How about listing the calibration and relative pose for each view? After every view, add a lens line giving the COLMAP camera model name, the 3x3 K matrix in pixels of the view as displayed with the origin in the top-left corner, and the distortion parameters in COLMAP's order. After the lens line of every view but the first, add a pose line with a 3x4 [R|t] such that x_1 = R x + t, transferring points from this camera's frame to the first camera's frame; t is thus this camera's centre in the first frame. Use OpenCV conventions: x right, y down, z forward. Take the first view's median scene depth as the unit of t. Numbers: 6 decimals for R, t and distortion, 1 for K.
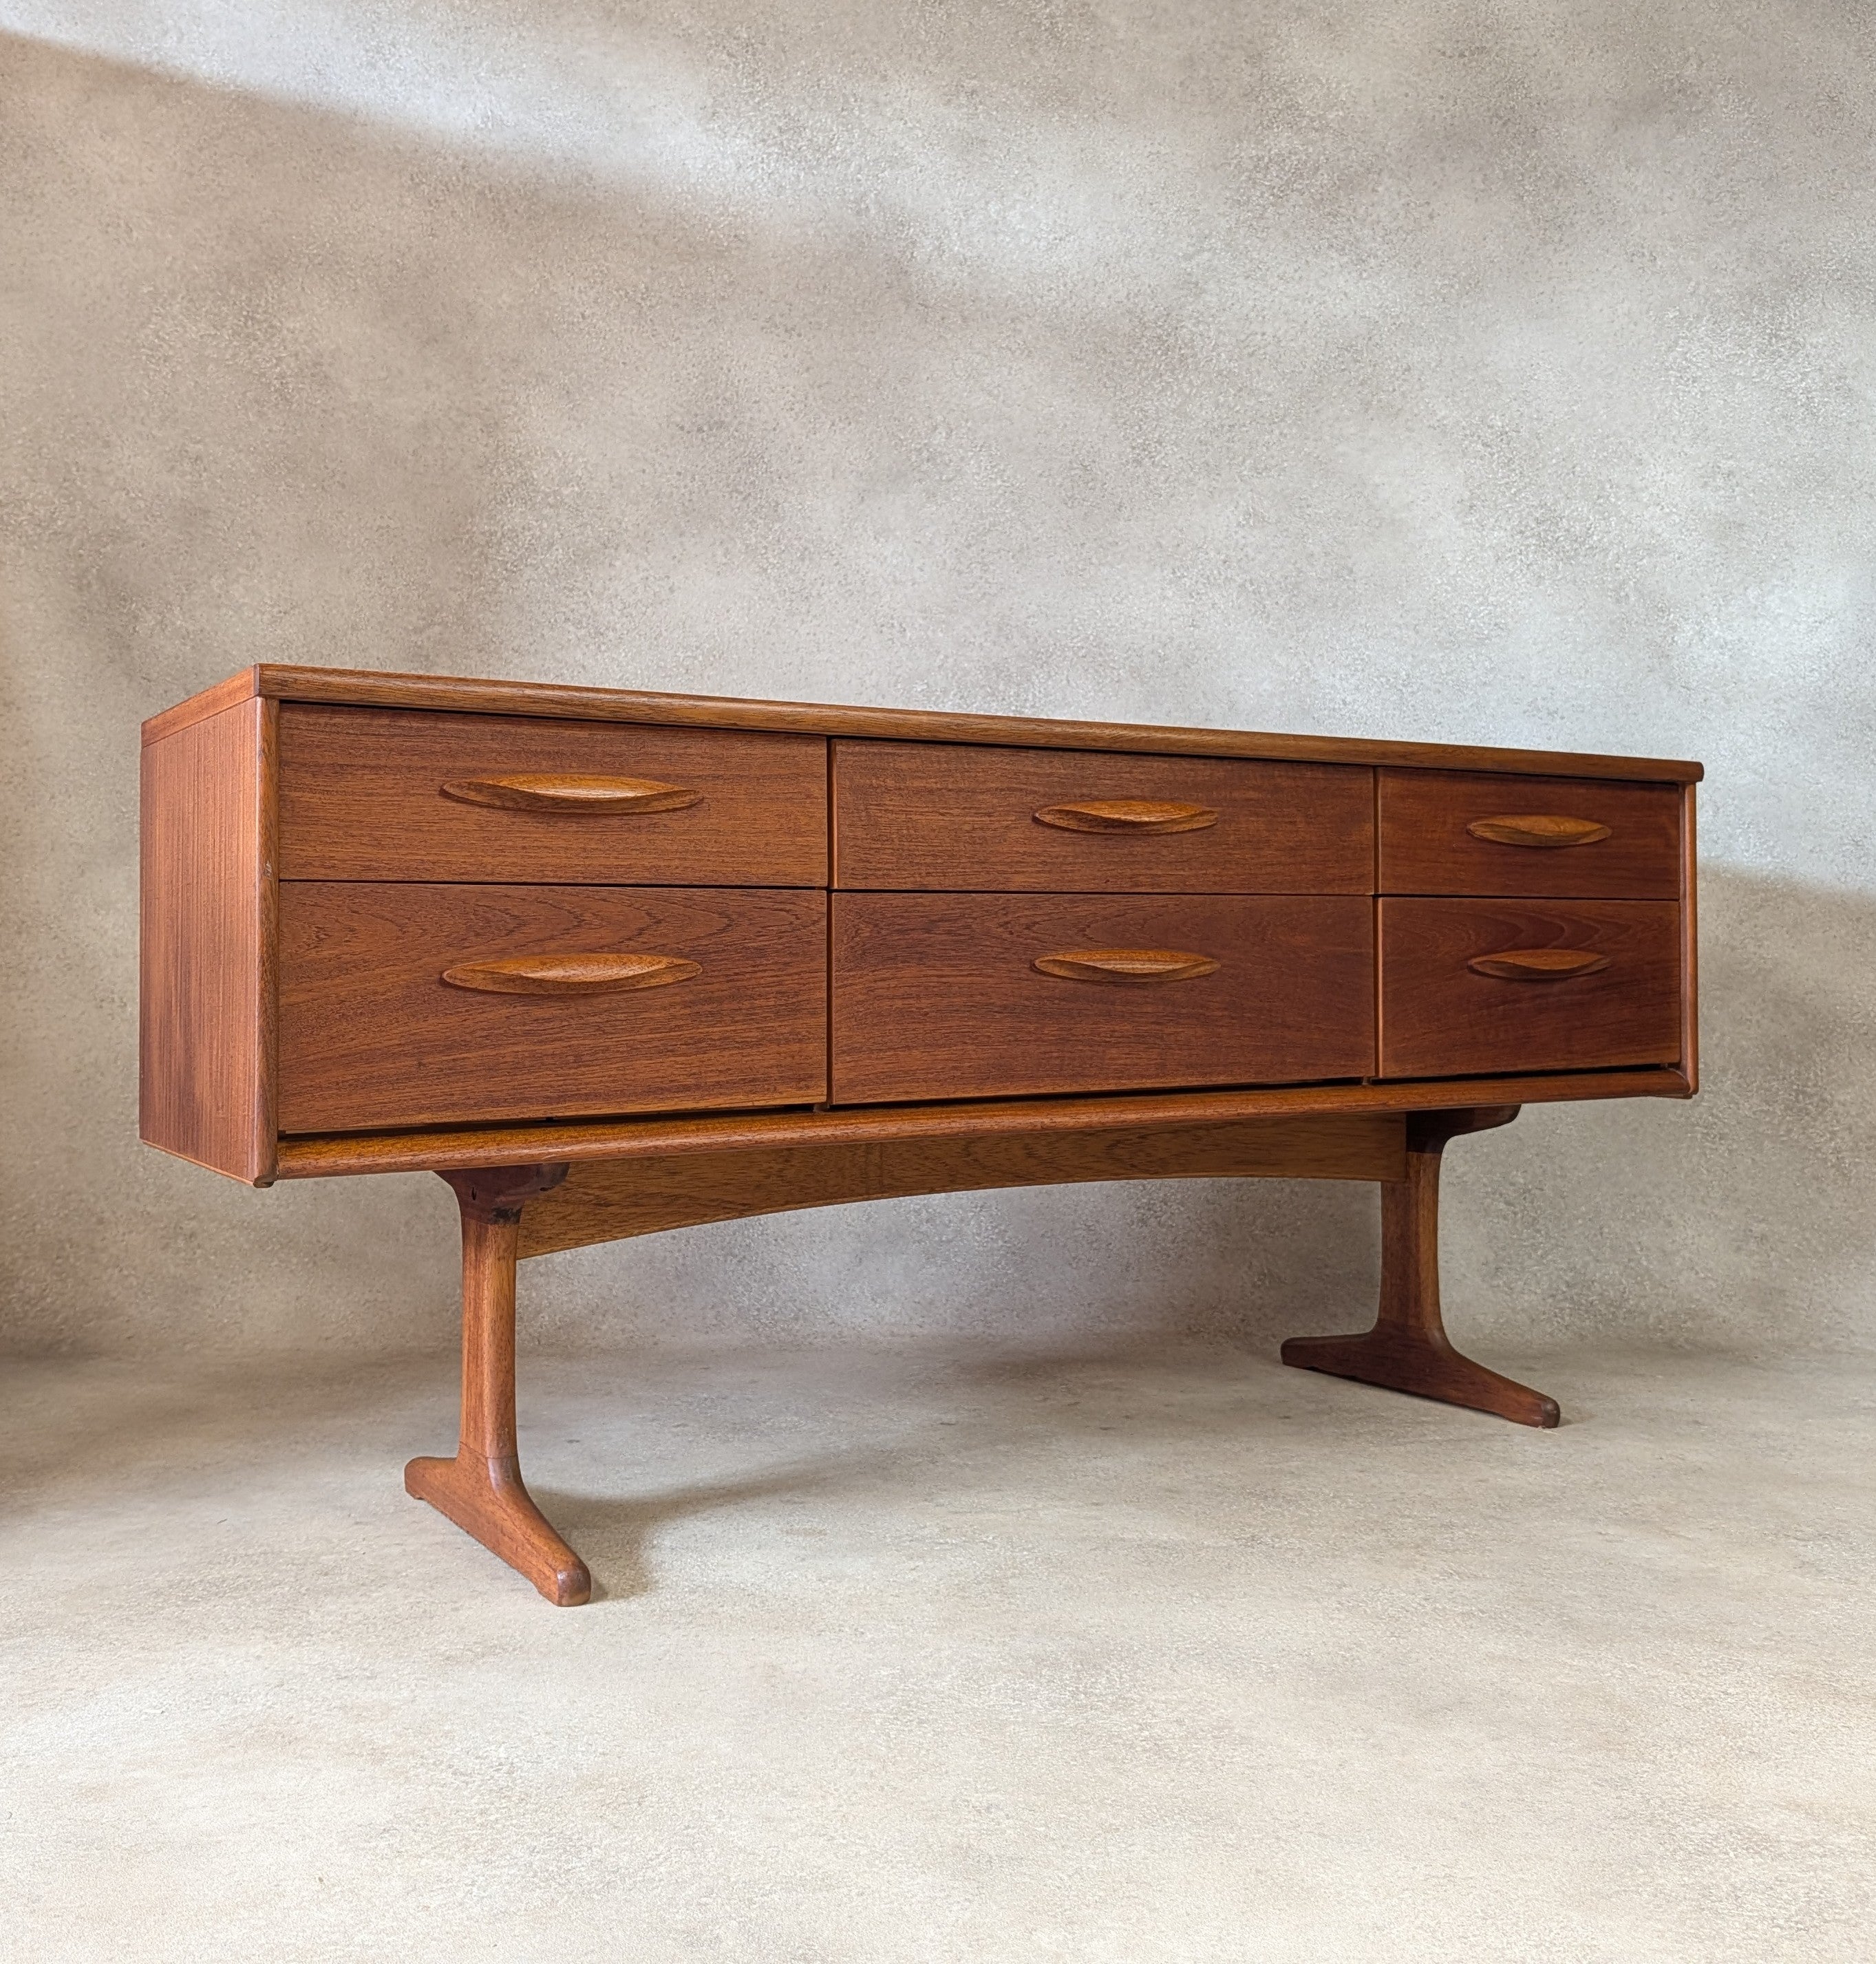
lens RADIAL K [[1986.7, 0, 912.5], [0, 1986.7, 935.8], [0, 0, 1]] dist [0.053110, -0.111972]
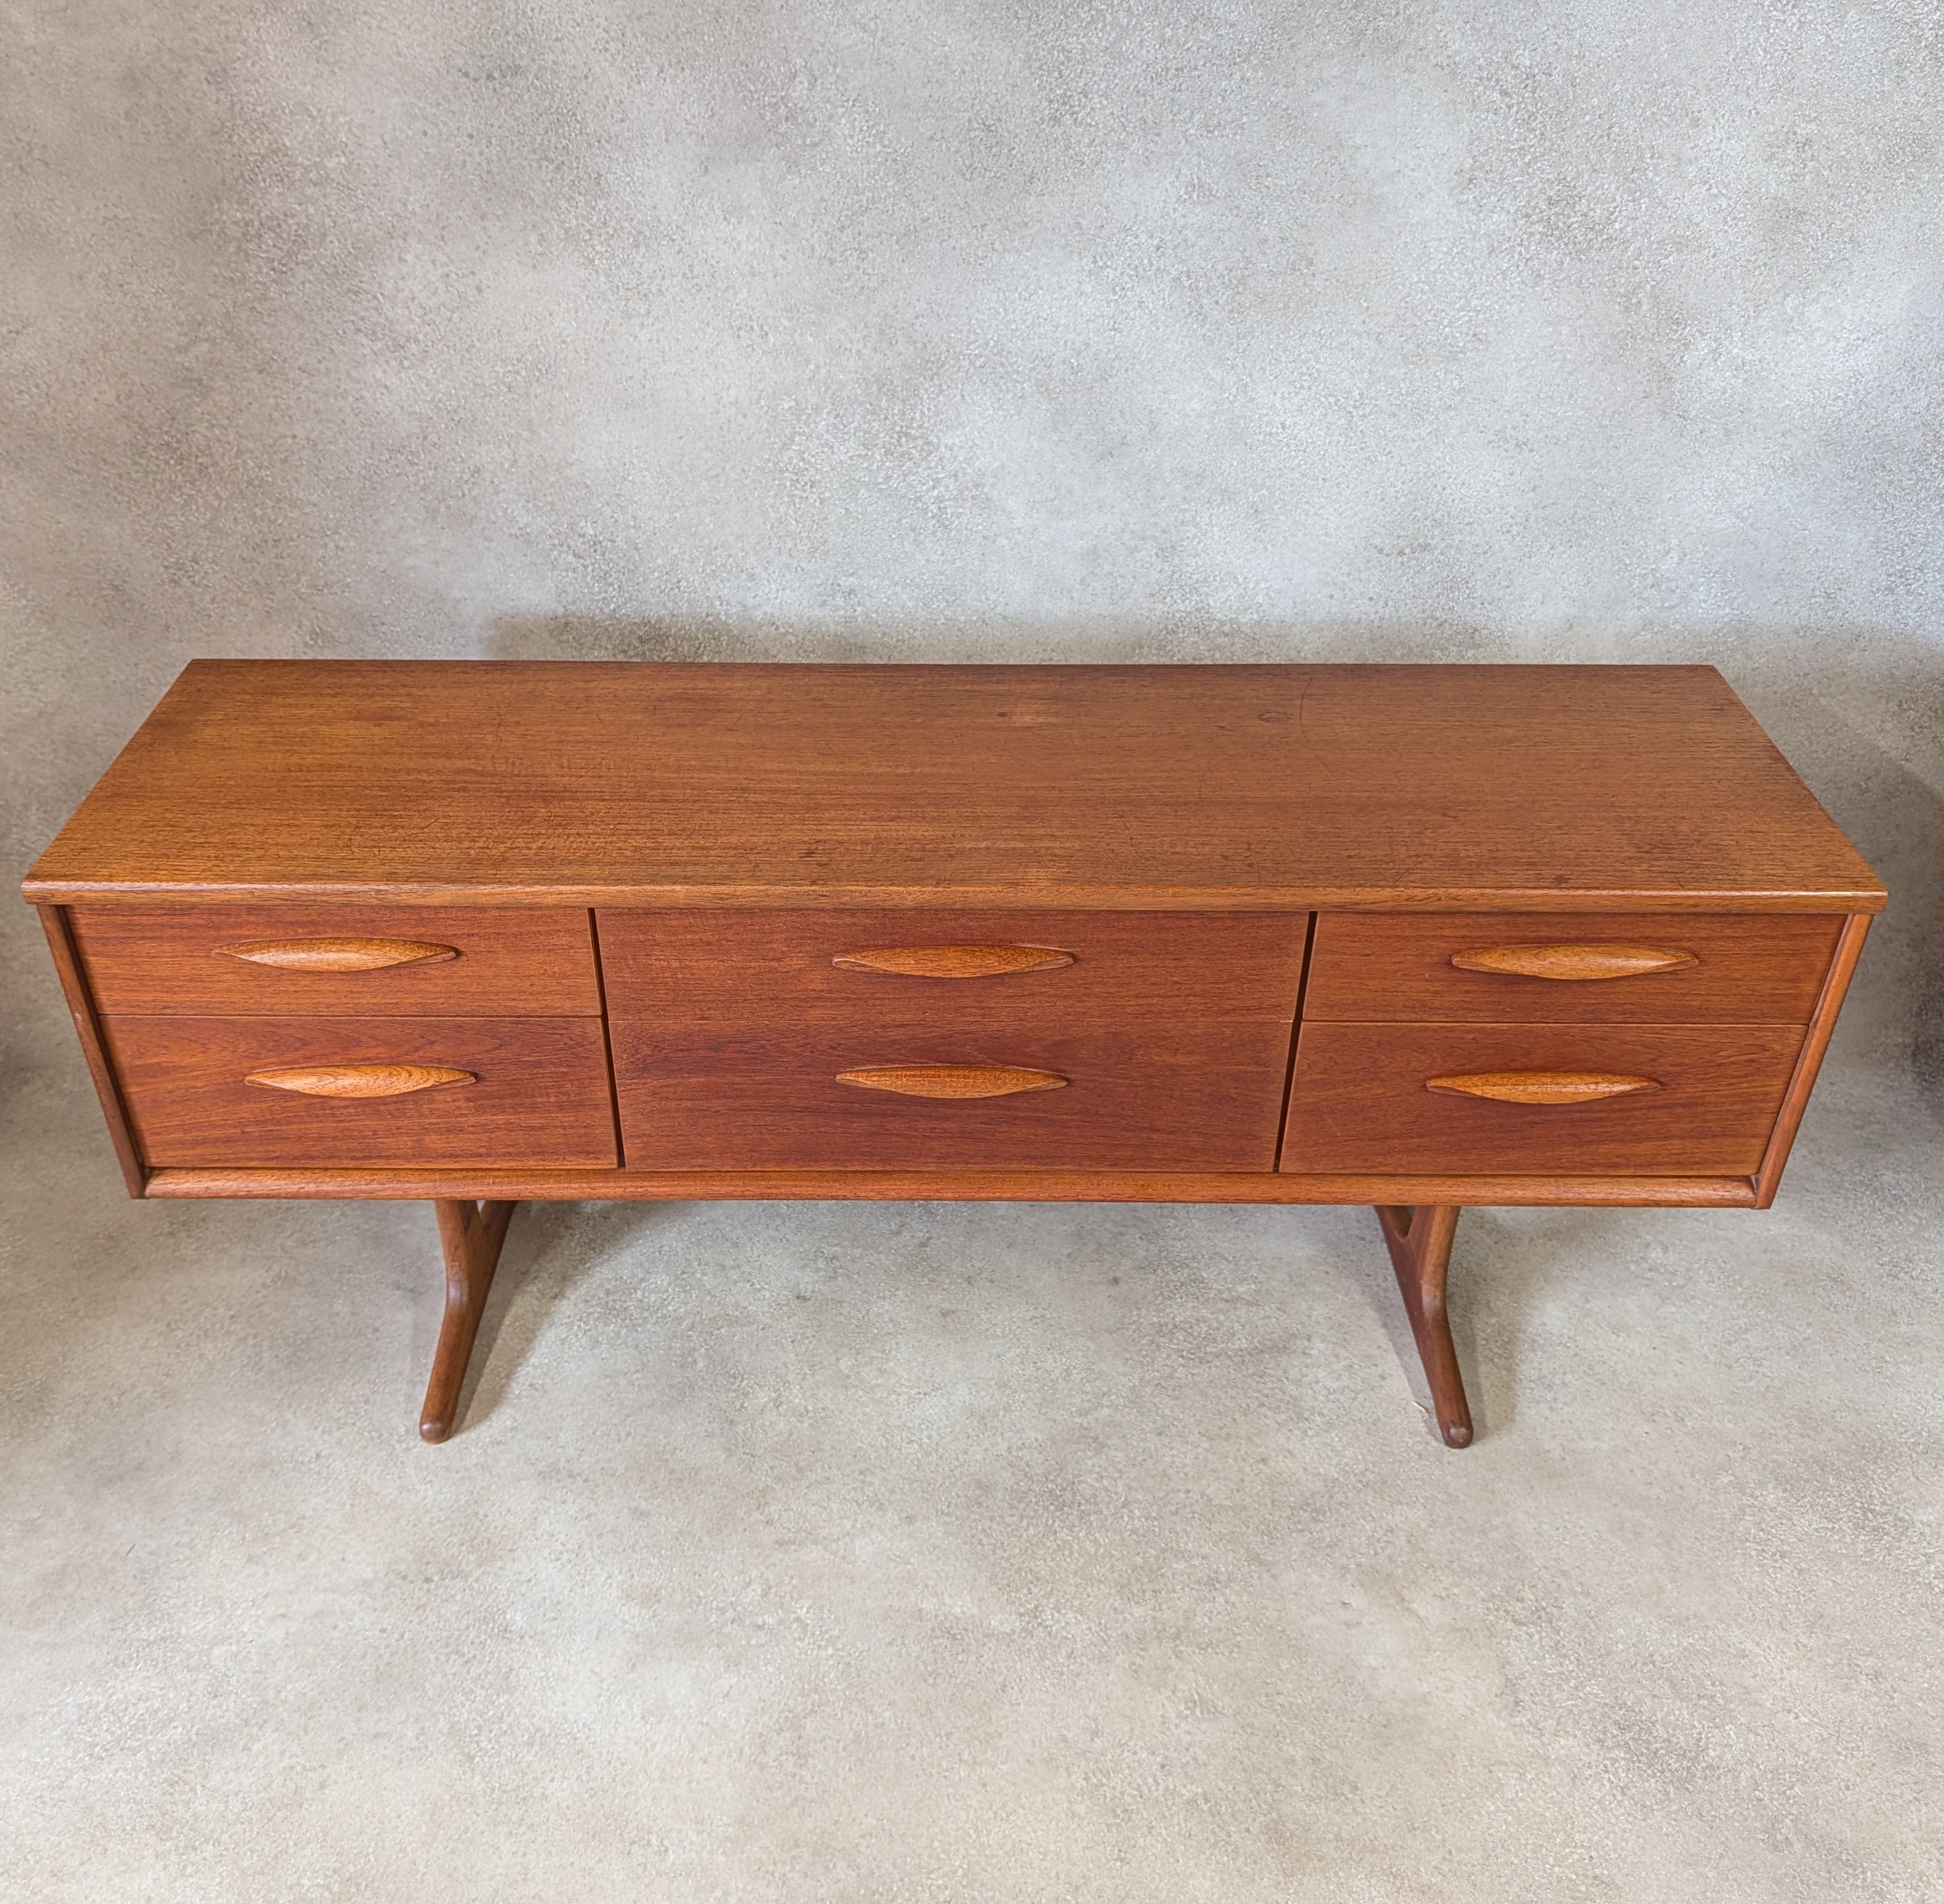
lens RADIAL K [[1824.7, 0, 931.3], [0, 1824.7, 922.6], [0, 0, 1]] dist [-0.016617, 0.044721]
pose [[0.999948, 0.010159, -0.000917, 0.068753], [-0.007861, 0.824713, 0.565497, -0.385844], [0.006501, -0.565460, 0.824750, 0.233442]]
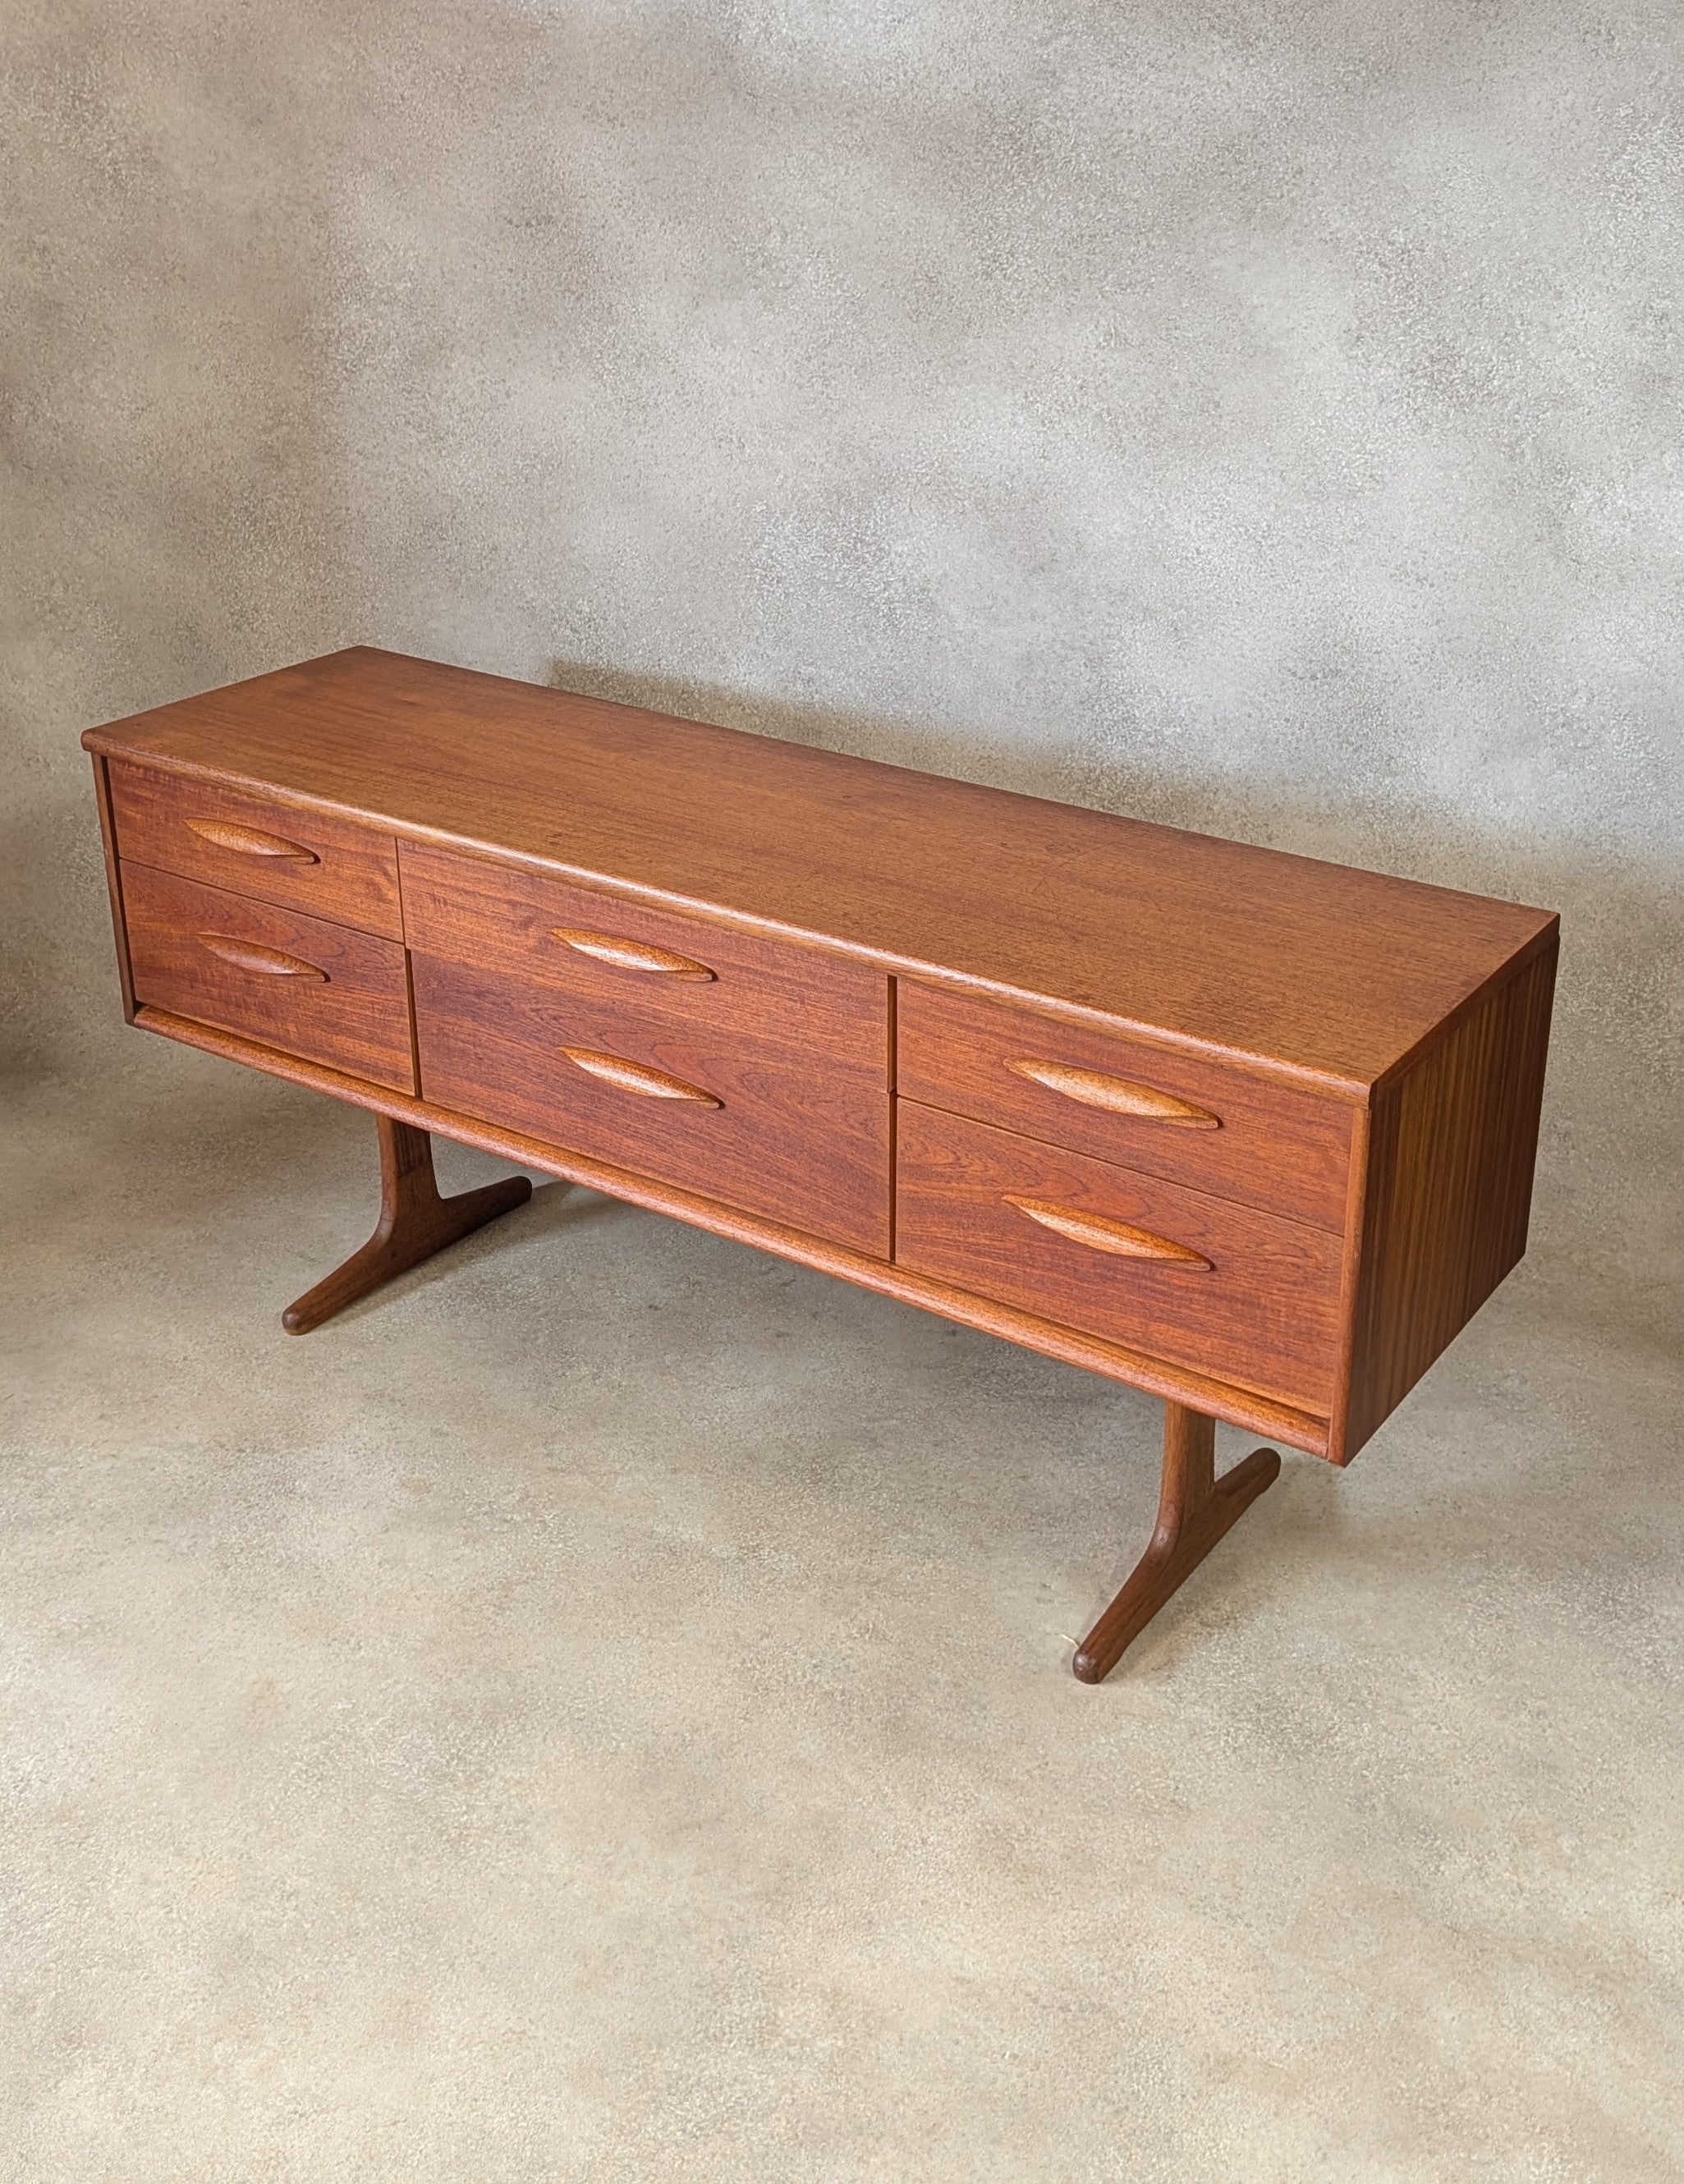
lens RADIAL K [[2373.1, 0, 917.2], [0, 2373.1, 867.6], [0, 0, 1]] dist [0.081668, -0.195370]
pose [[0.973585, 0.093251, -0.208414, 0.336709], [-0.008934, 0.927657, 0.373327, -0.396141], [0.228150, -0.361603, 0.903986, -0.087502]]
